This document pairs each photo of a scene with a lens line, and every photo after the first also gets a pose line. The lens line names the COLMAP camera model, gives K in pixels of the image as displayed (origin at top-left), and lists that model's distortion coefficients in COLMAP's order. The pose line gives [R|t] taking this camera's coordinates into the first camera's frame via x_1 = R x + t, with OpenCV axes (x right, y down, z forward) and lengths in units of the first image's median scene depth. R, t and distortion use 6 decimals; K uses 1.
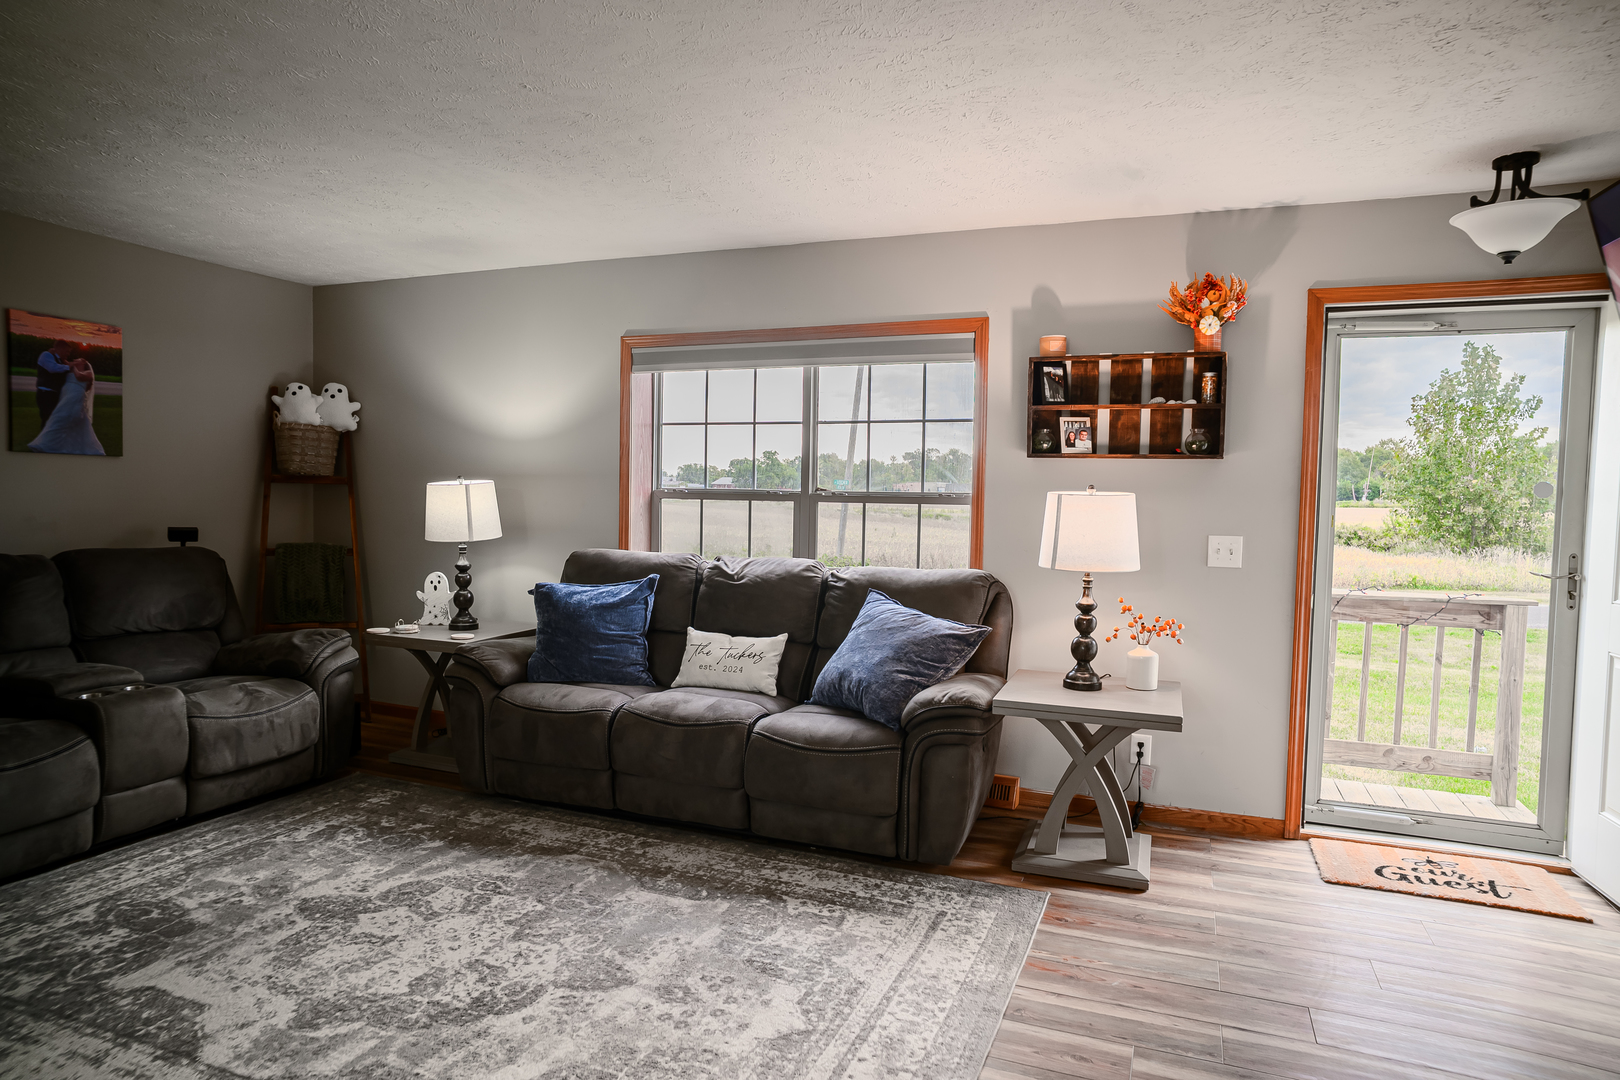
lens RADIAL K [[970.1, 0, 798.6], [0, 970.1, 539.3], [0, 0, 1]] dist [-0.081713, 0.063527]
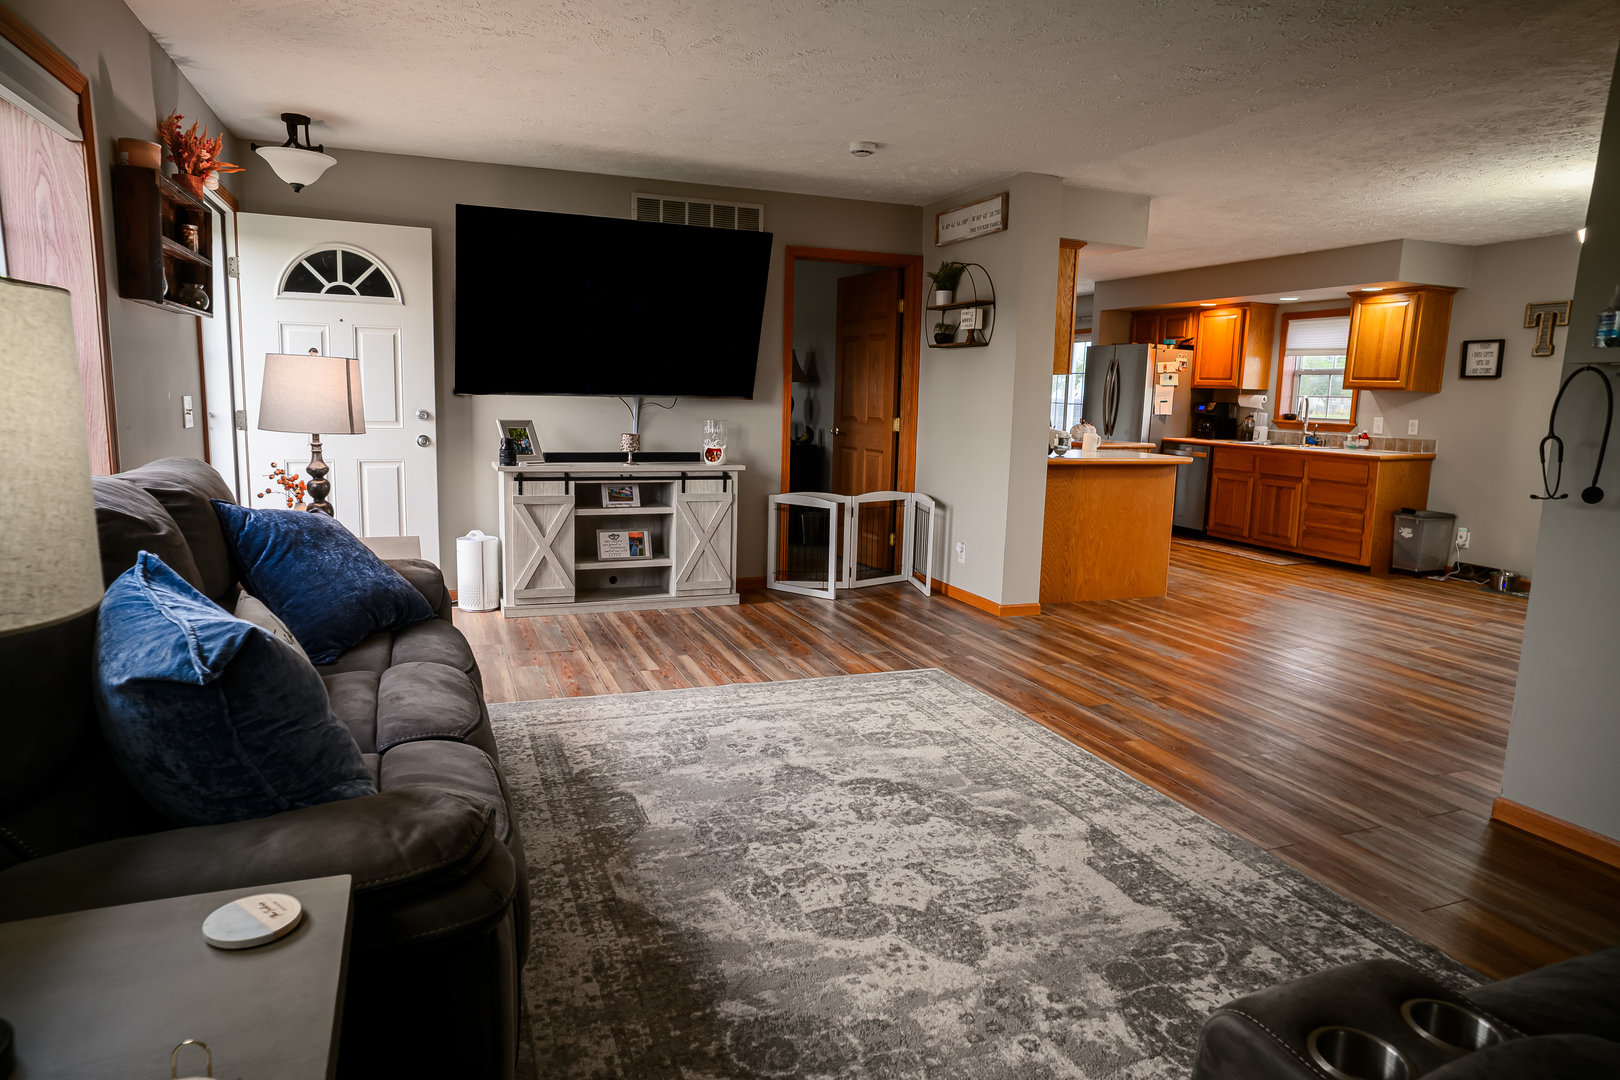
lens RADIAL K [[970.1, 0, 798.6], [0, 970.1, 539.3], [0, 0, 1]] dist [-0.081713, 0.063527]
pose [[-0.685473, -0.147582, 0.712984, -0.925735], [-0.003073, 0.979820, 0.199860, -0.077456], [-0.728092, 0.134808, -0.672093, 1.582709]]
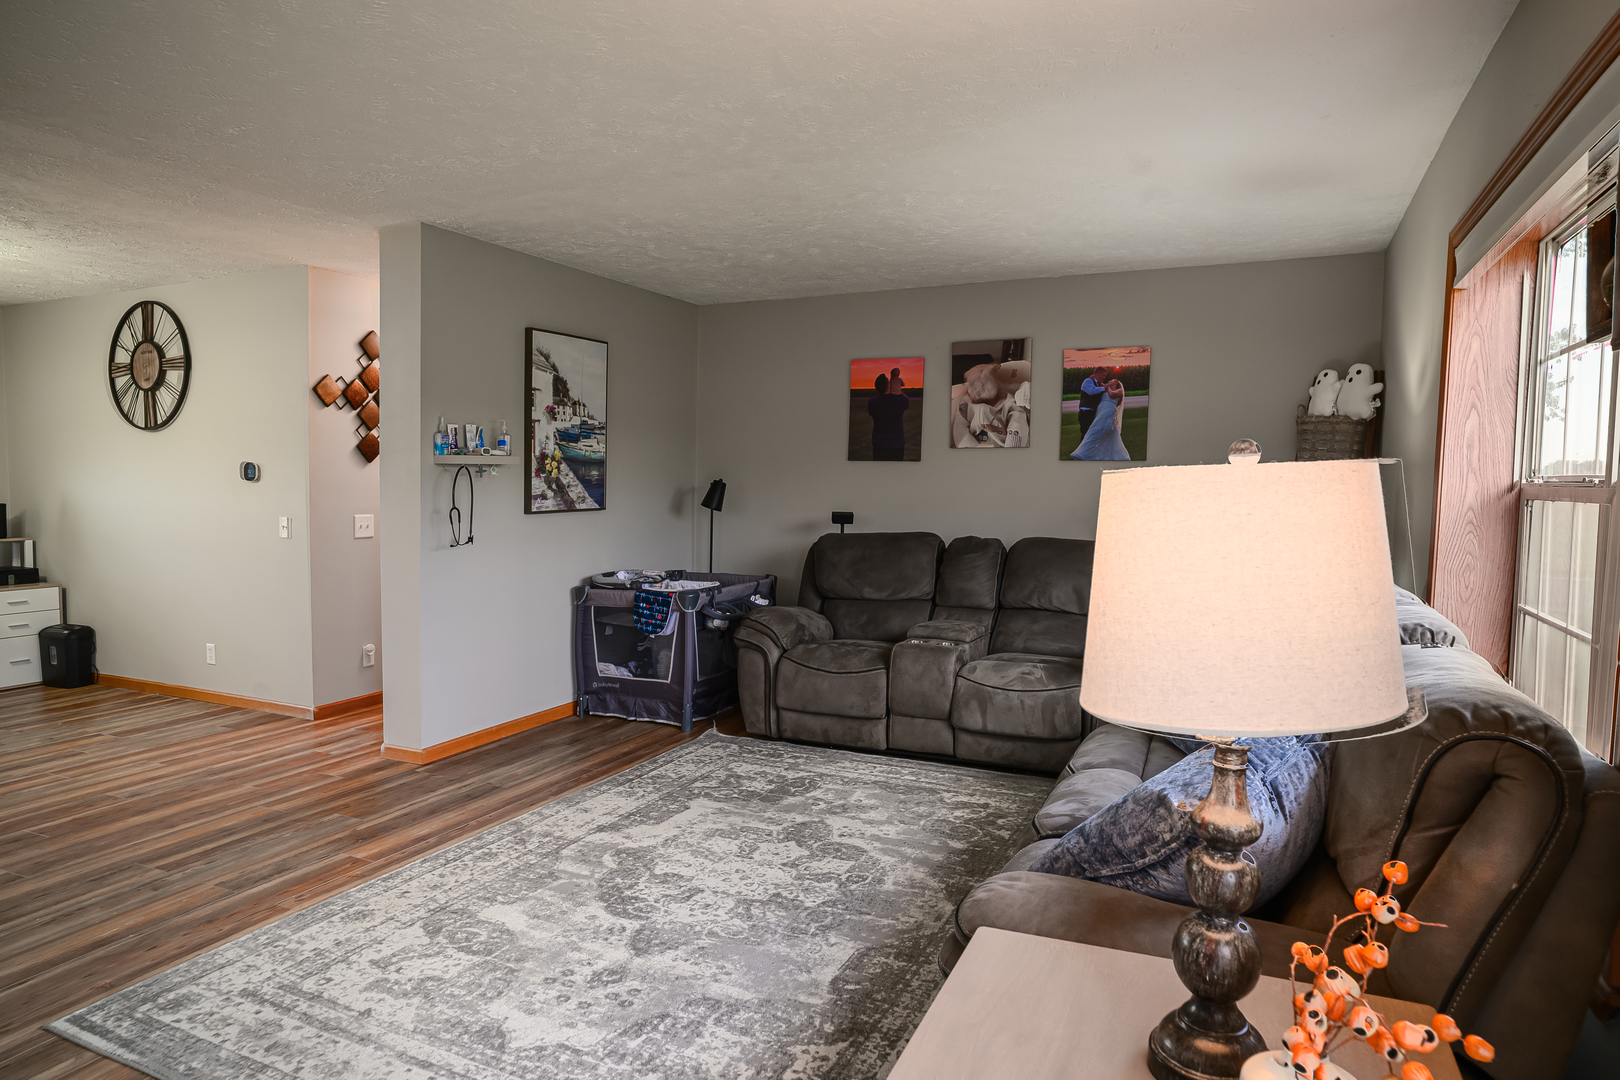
lens RADIAL K [[979.5, 0, 810.0], [0, 979.5, 540.0], [0, 0, 1]] dist [-0.072844, 0.058453]
pose [[-0.051226, 0.041957, -0.997805, 0.742292], [-0.051565, 0.997673, 0.044599, -0.038815], [0.997355, 0.053737, -0.048943, 1.059703]]
